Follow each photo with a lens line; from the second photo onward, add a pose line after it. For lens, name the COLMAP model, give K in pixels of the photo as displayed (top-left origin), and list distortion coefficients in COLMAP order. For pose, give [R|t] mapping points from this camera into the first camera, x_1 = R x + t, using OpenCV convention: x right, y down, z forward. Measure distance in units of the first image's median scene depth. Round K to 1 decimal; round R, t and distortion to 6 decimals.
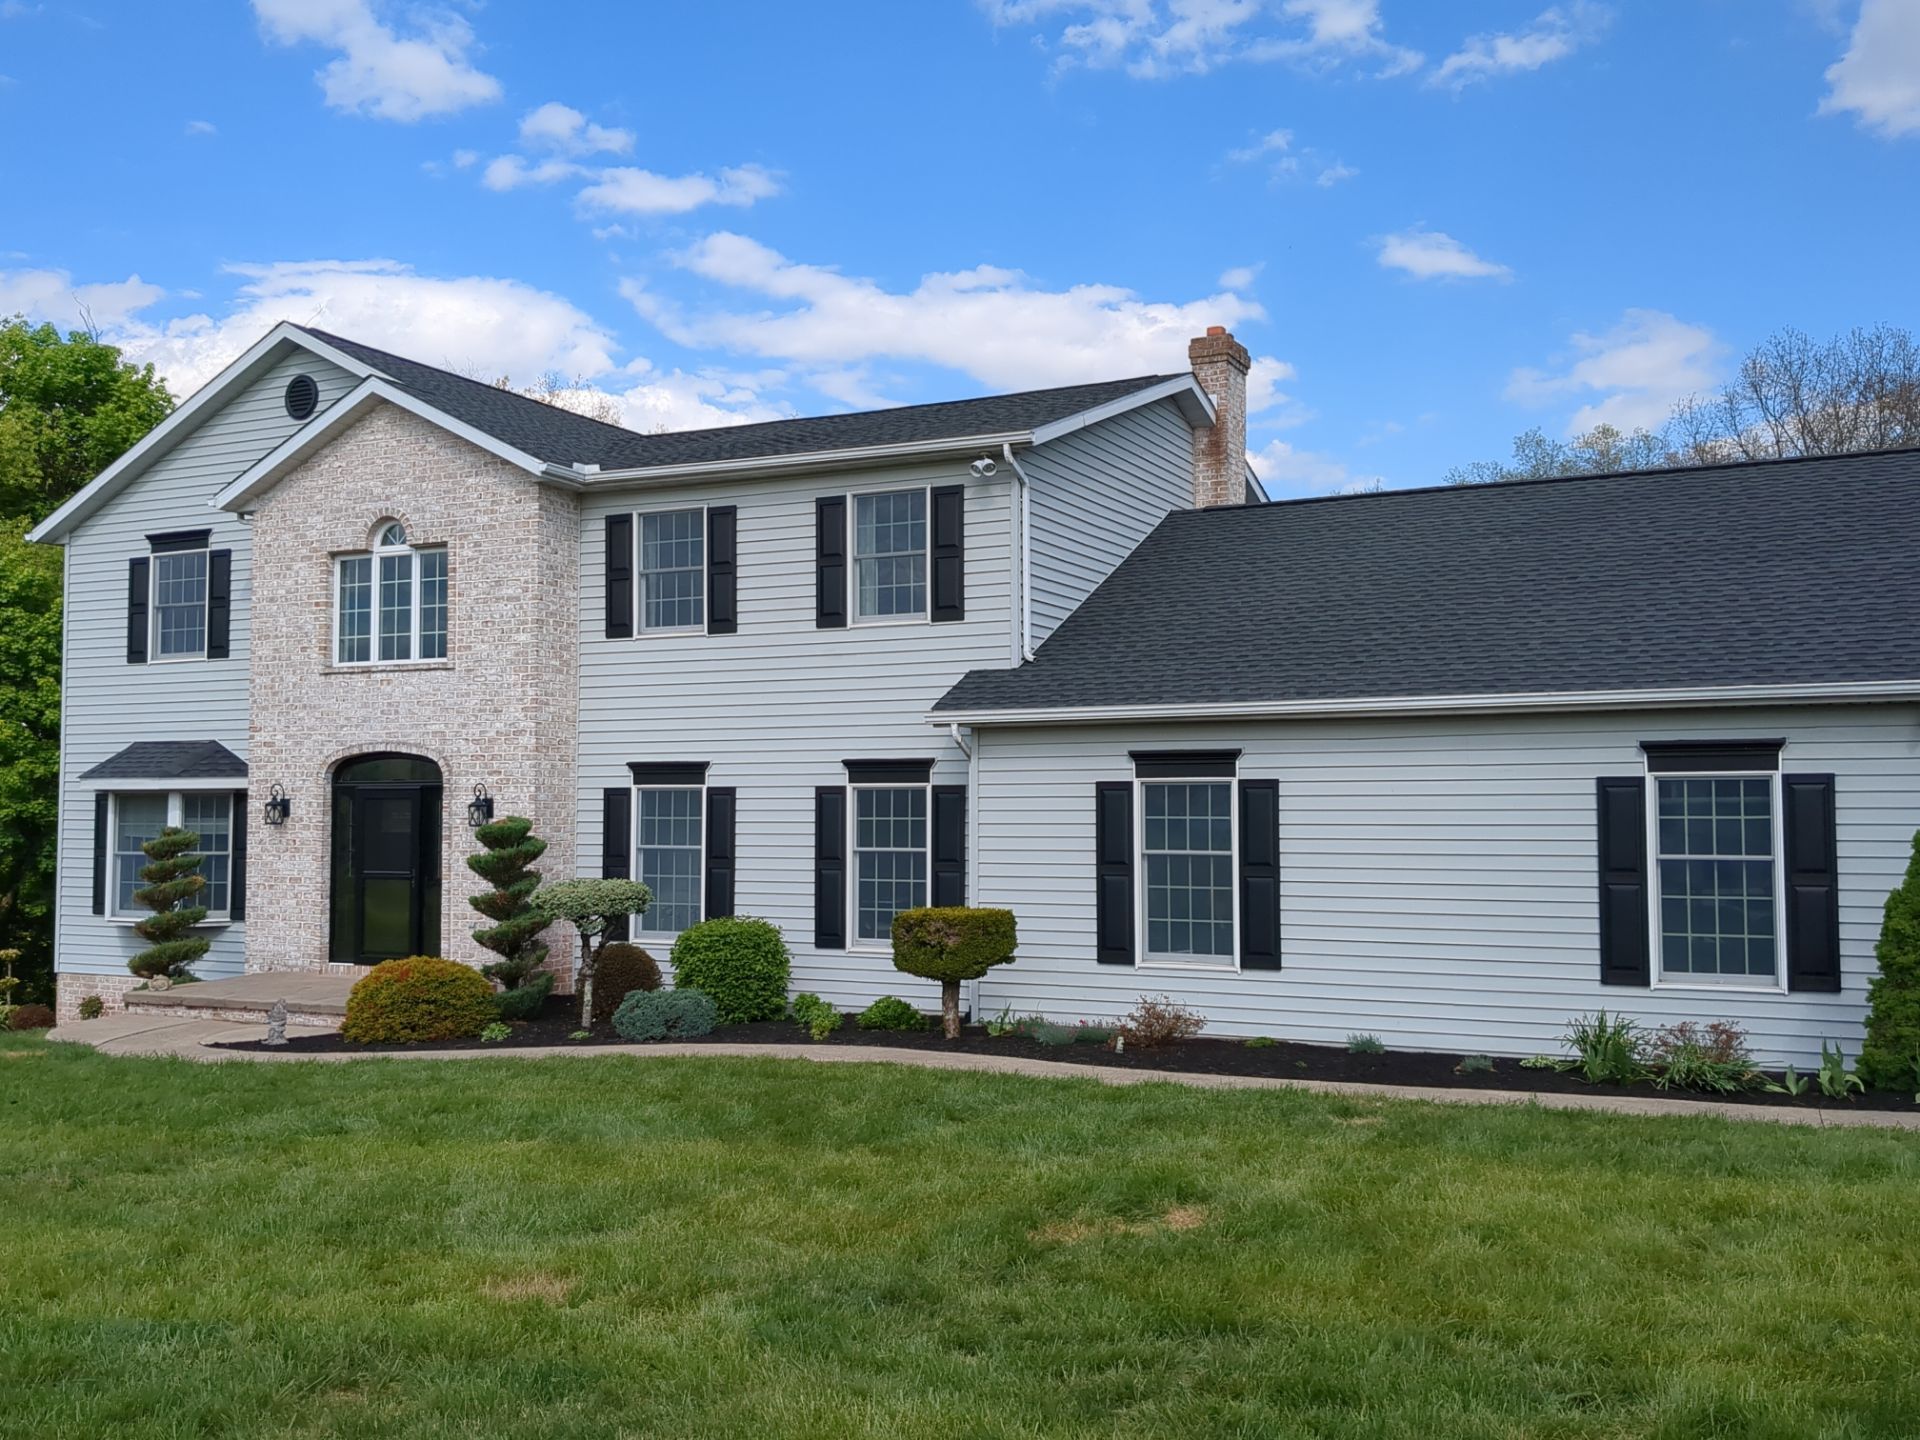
lens RADIAL K [[1763.7, 0, 960.0], [0, 1763.7, 720.0], [0, 0, 1]] dist [0.024765, -0.020159]
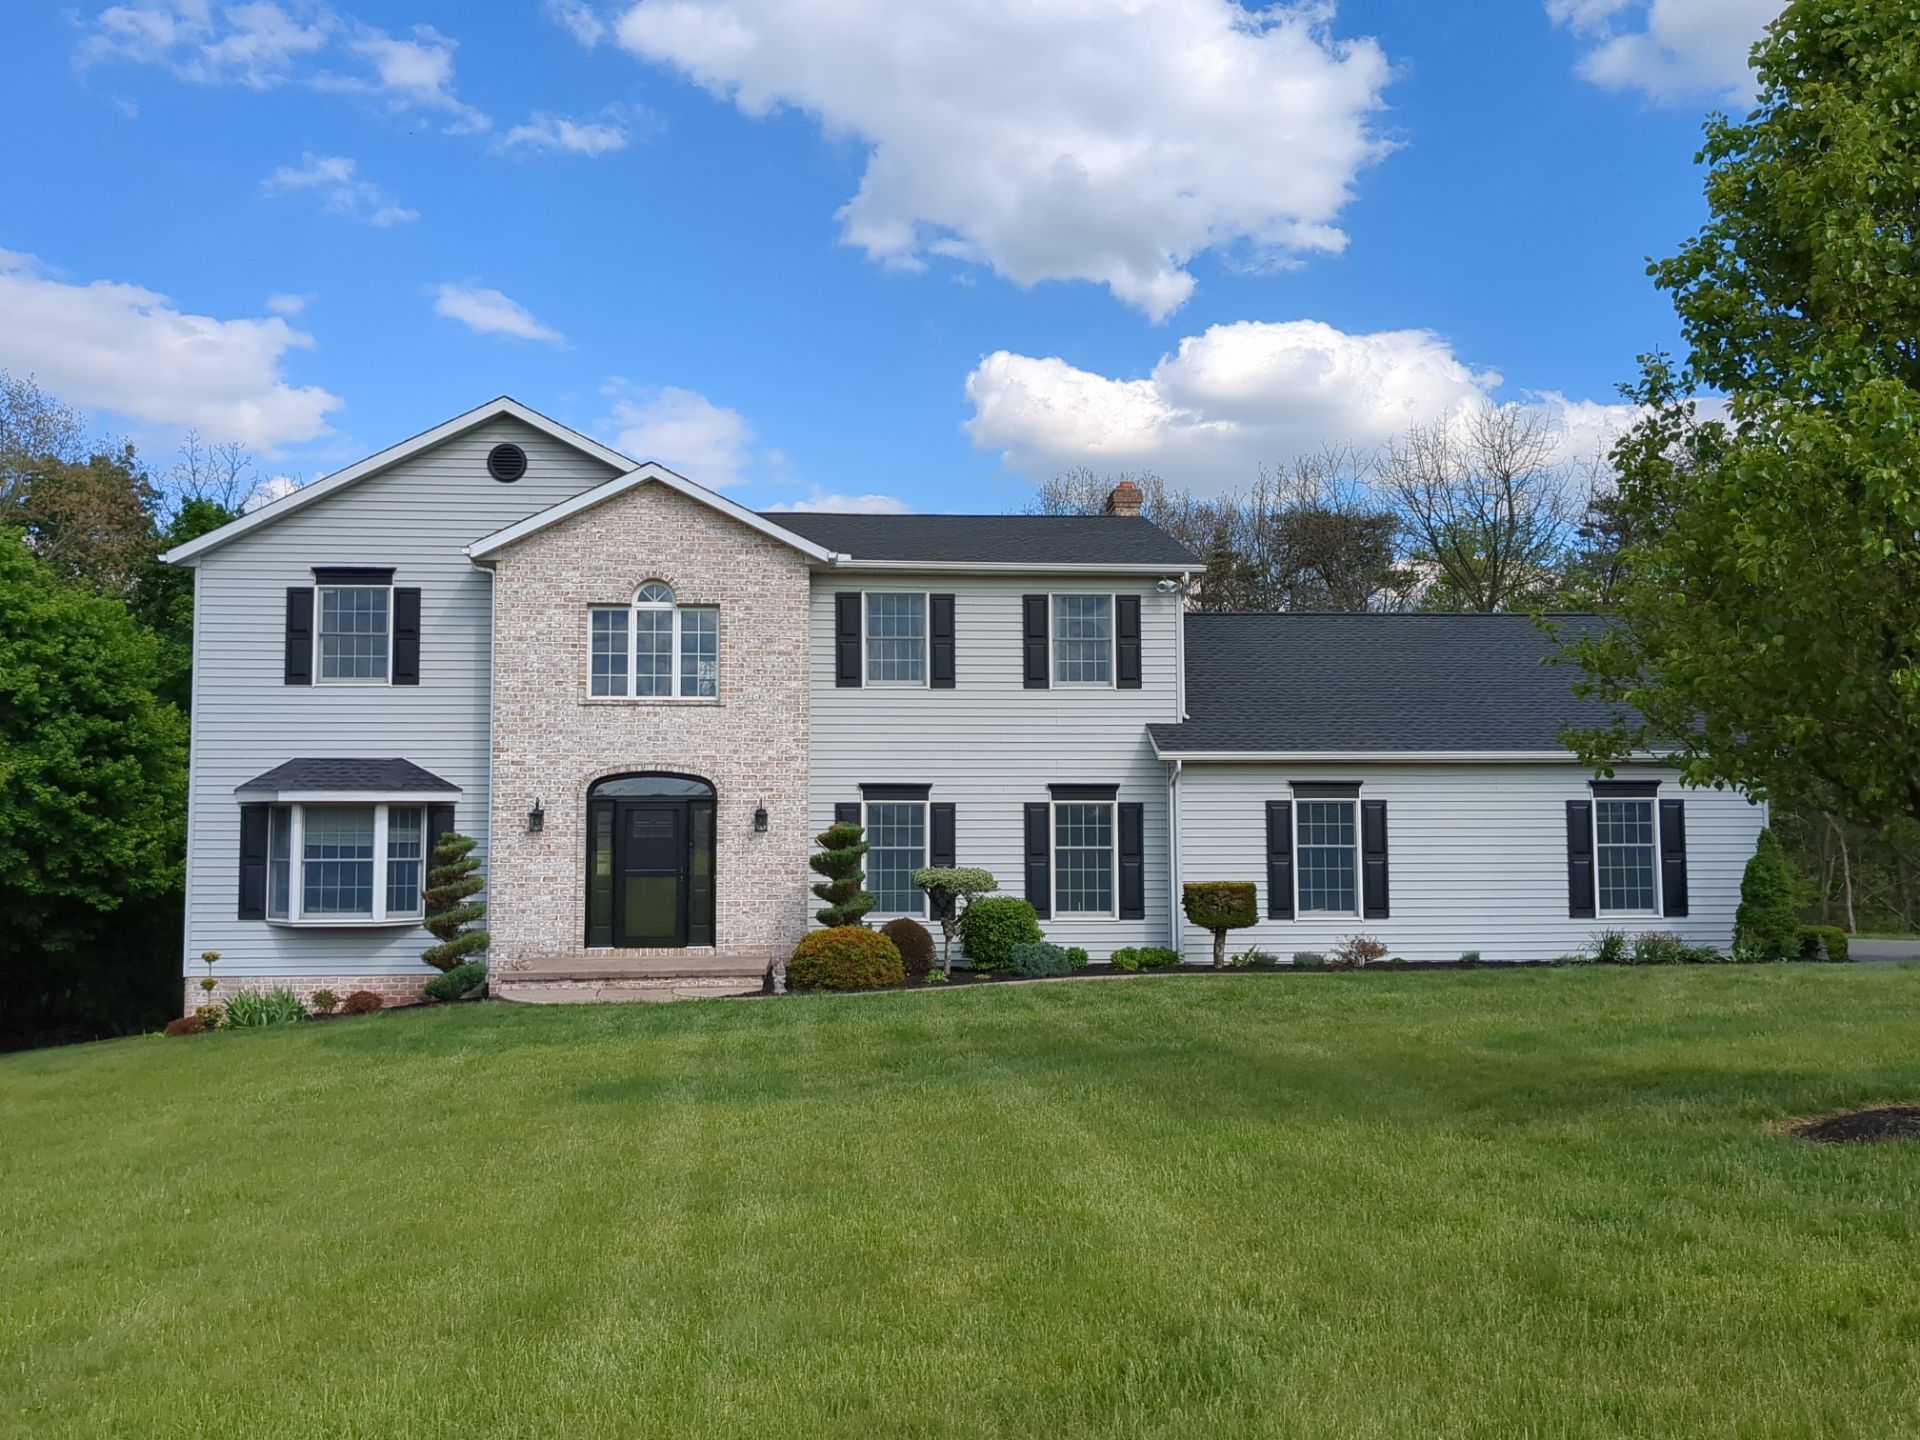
lens RADIAL K [[1756.3, 0, 844.2], [0, 1756.3, 747.3], [0, 0, 1]] dist [0.092914, -0.290065]
pose [[0.866446, 0.026078, 0.498589, -0.831848], [-0.023894, 0.999657, -0.010762, 0.011558], [-0.498699, -0.002589, 0.866772, -0.120234]]
